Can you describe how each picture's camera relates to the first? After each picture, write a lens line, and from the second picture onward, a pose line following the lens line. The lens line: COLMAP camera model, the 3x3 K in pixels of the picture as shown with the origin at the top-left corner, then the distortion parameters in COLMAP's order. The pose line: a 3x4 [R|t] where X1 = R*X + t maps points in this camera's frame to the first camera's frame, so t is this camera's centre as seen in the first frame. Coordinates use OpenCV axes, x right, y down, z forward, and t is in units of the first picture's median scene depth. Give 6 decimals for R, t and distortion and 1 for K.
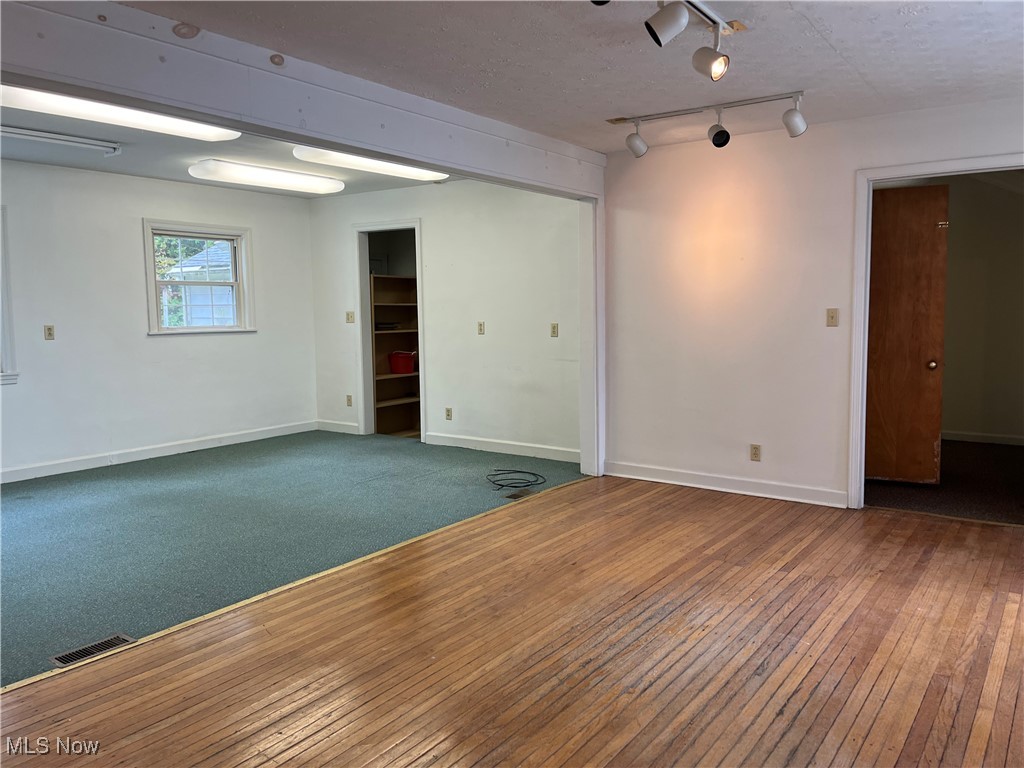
lens RADIAL K [[769.4, 0, 512.0], [0, 769.4, 384.0], [0, 0, 1]] dist [0.002300, 0.000740]
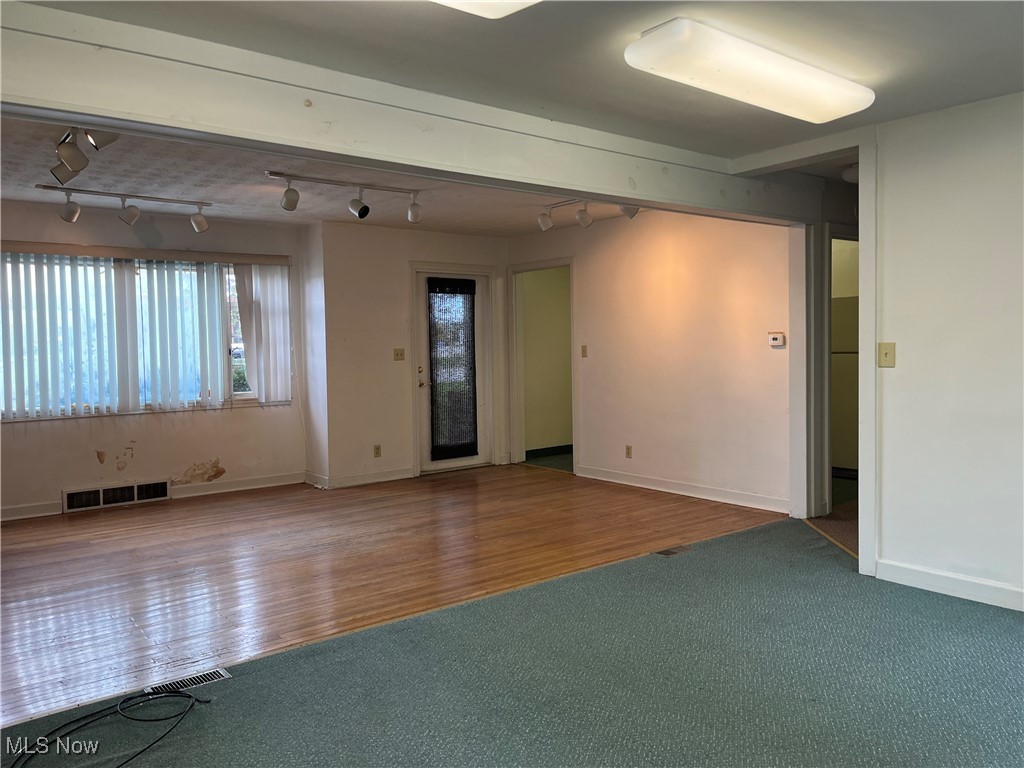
lens RADIAL K [[769.4, 0, 512.0], [0, 769.4, 384.0], [0, 0, 1]] dist [0.002300, 0.000740]
pose [[-0.958338, 0.019204, 0.284991, -0.556847], [0.061490, 0.988214, 0.140182, -0.204189], [-0.278940, 0.151866, -0.948224, 2.085550]]
